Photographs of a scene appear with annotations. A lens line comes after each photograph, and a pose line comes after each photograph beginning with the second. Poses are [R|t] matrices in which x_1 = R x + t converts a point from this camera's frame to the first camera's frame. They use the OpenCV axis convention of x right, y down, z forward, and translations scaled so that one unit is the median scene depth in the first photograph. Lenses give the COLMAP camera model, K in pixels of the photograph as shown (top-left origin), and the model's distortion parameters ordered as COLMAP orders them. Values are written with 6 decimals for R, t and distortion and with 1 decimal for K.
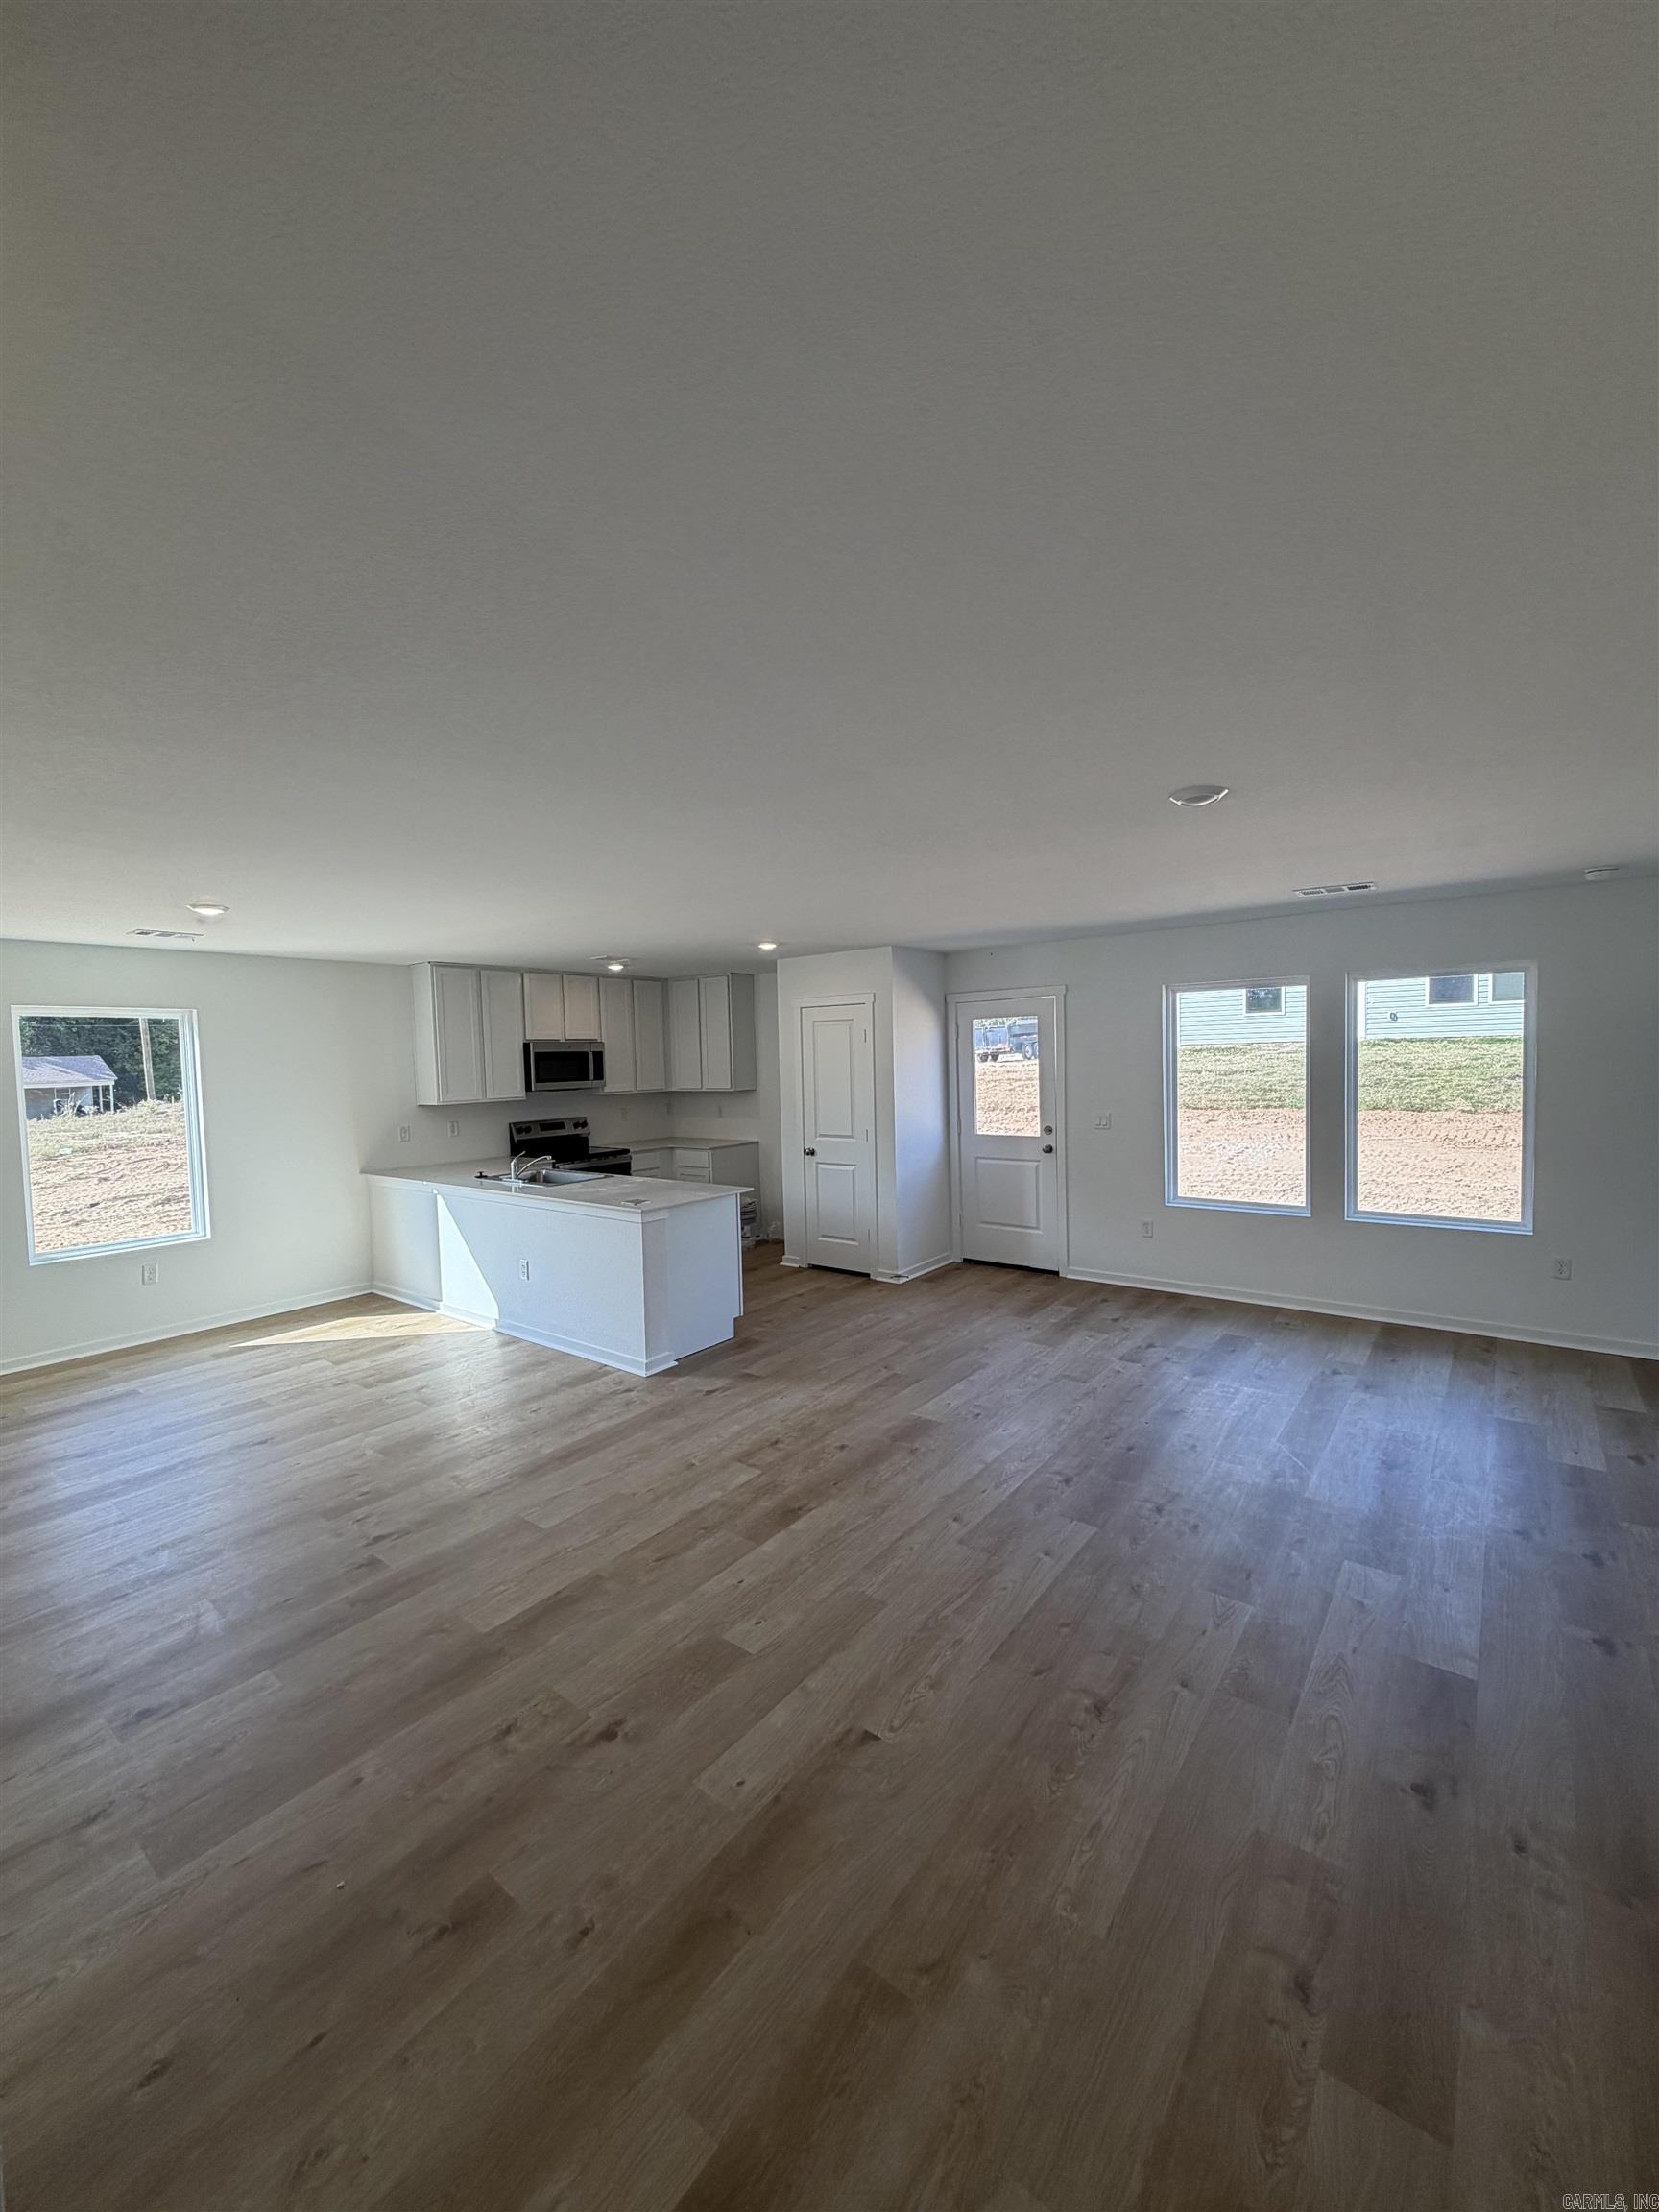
lens RADIAL K [[873.2, 0, 829.5], [0, 873.2, 1106.0], [0, 0, 1]] dist [-0.000234, 0.000043]
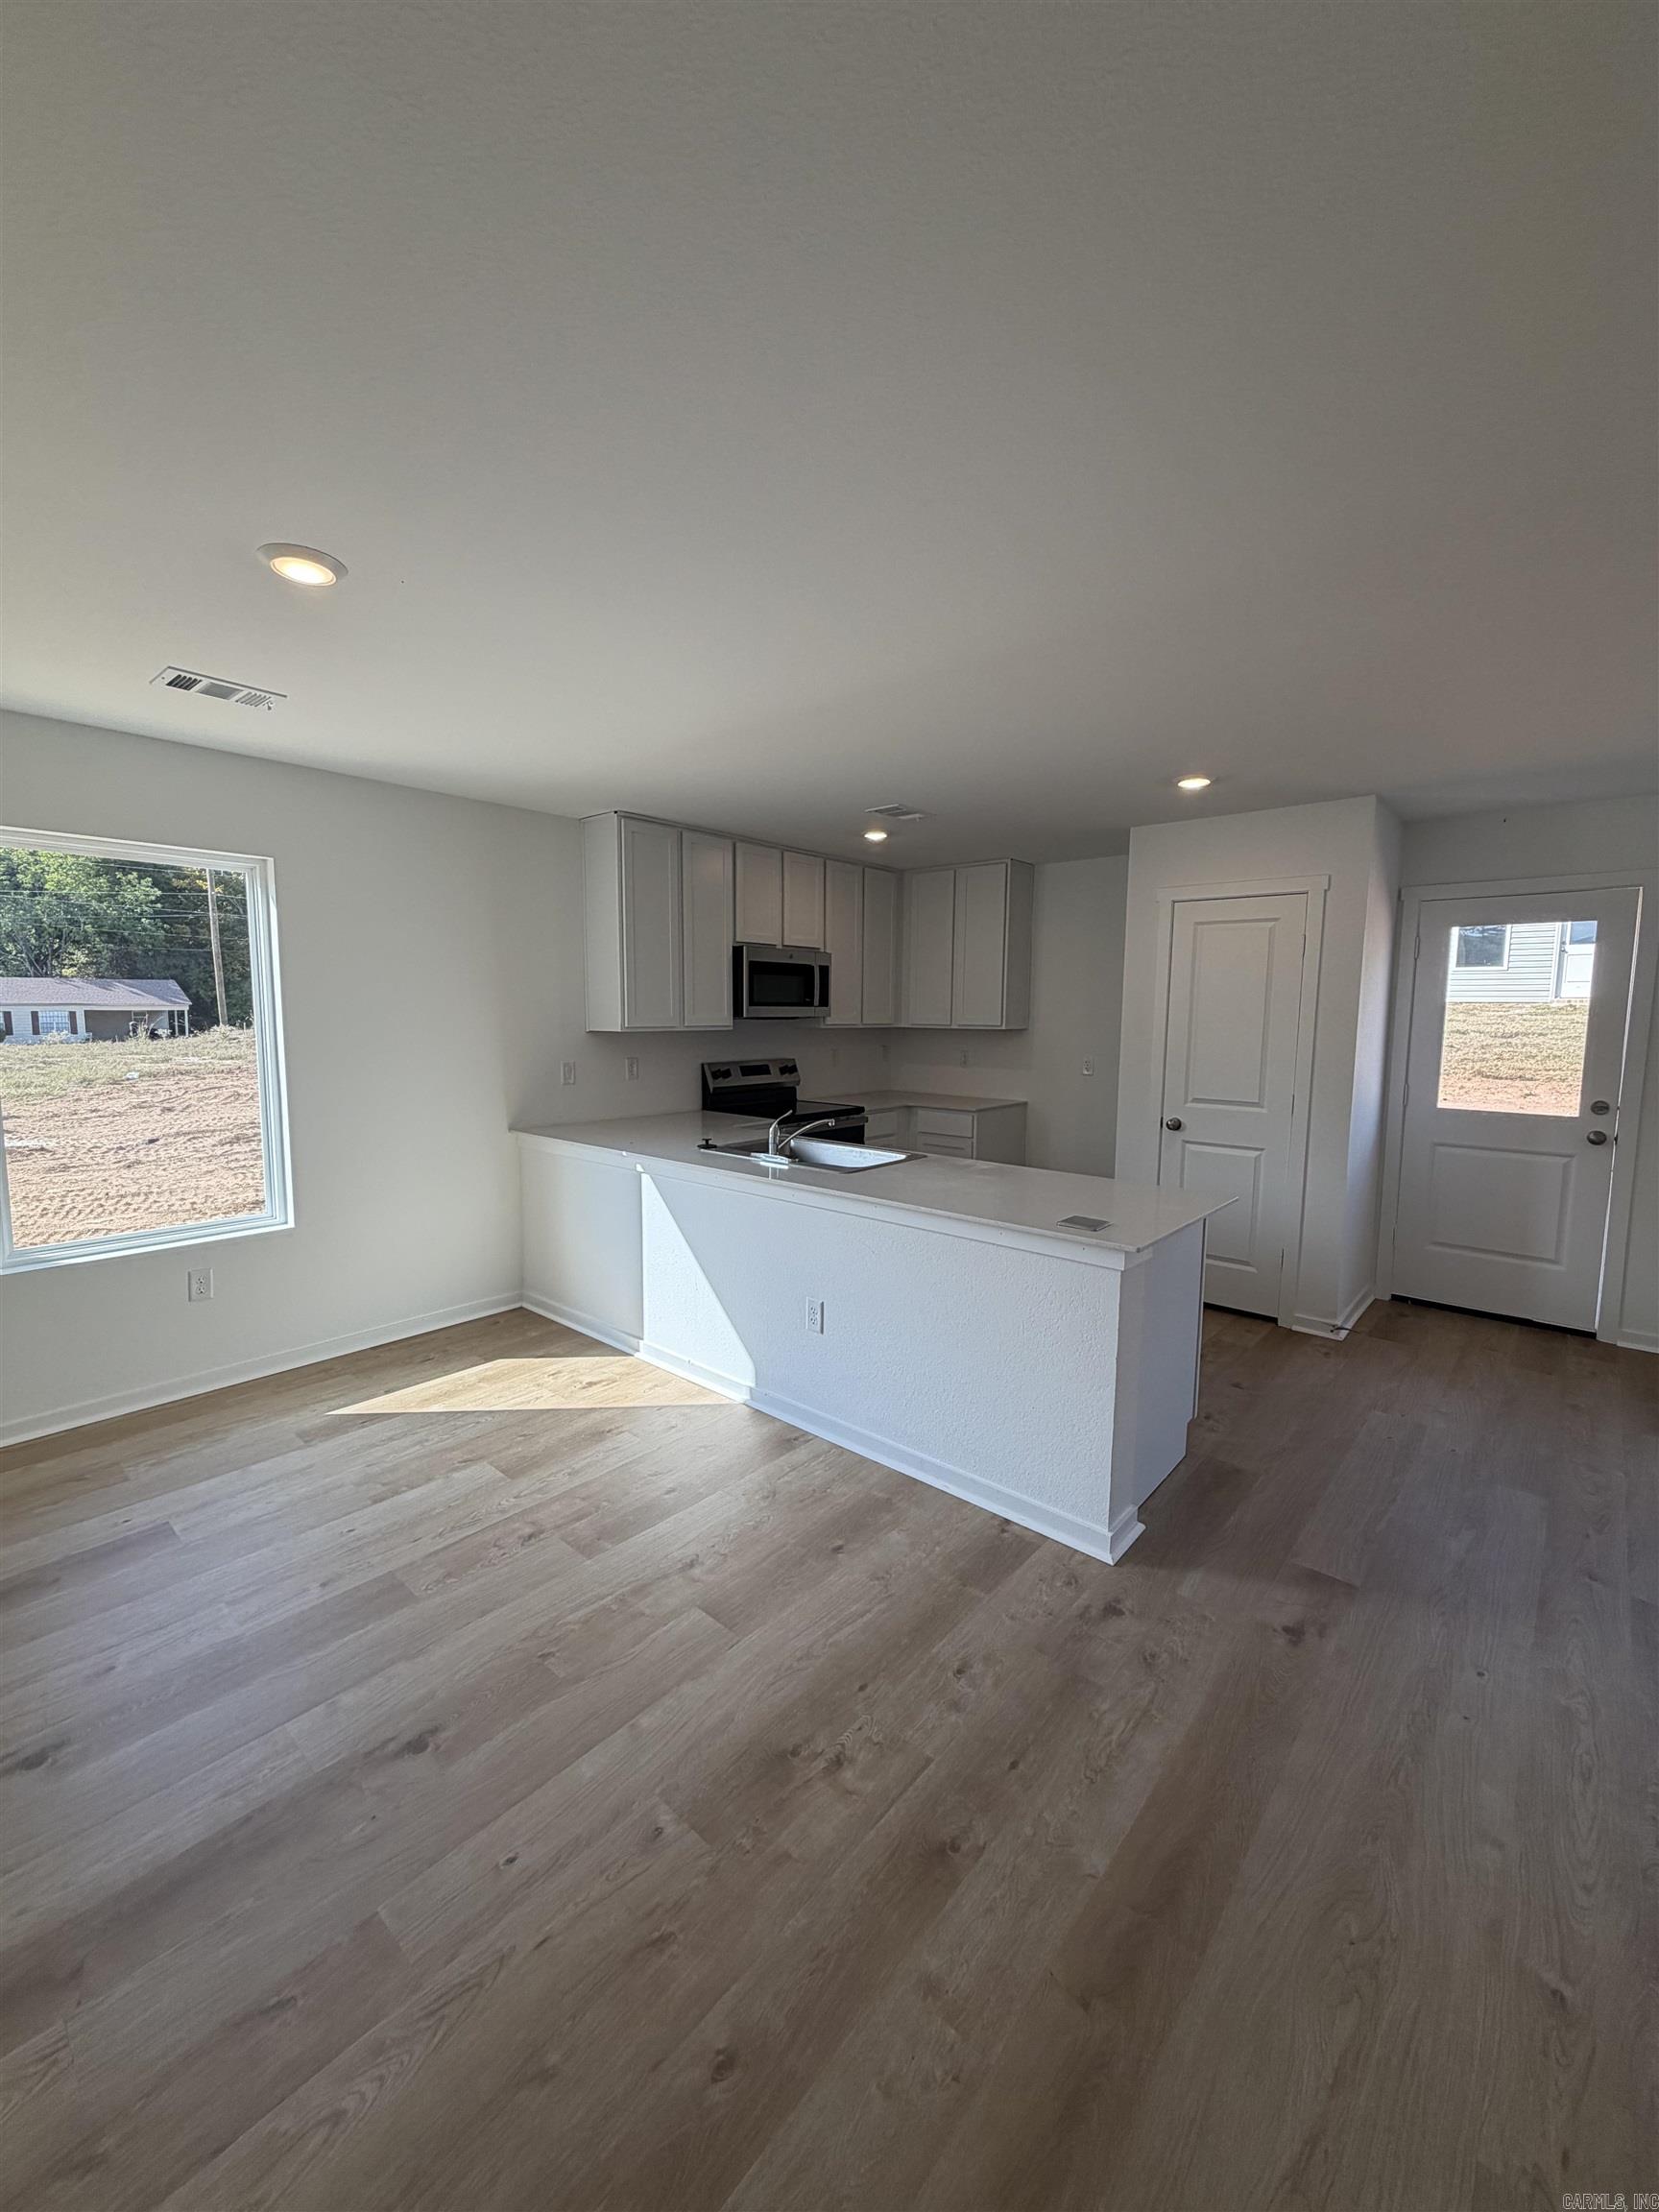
lens RADIAL K [[873.2, 0, 829.5], [0, 873.2, 1106.0], [0, 0, 1]] dist [-0.000234, 0.000043]
pose [[0.997718, 0.040449, -0.054062, -0.224442], [-0.037358, 0.997675, 0.057003, 0.010016], [0.056242, -0.054853, 0.996909, 0.305421]]
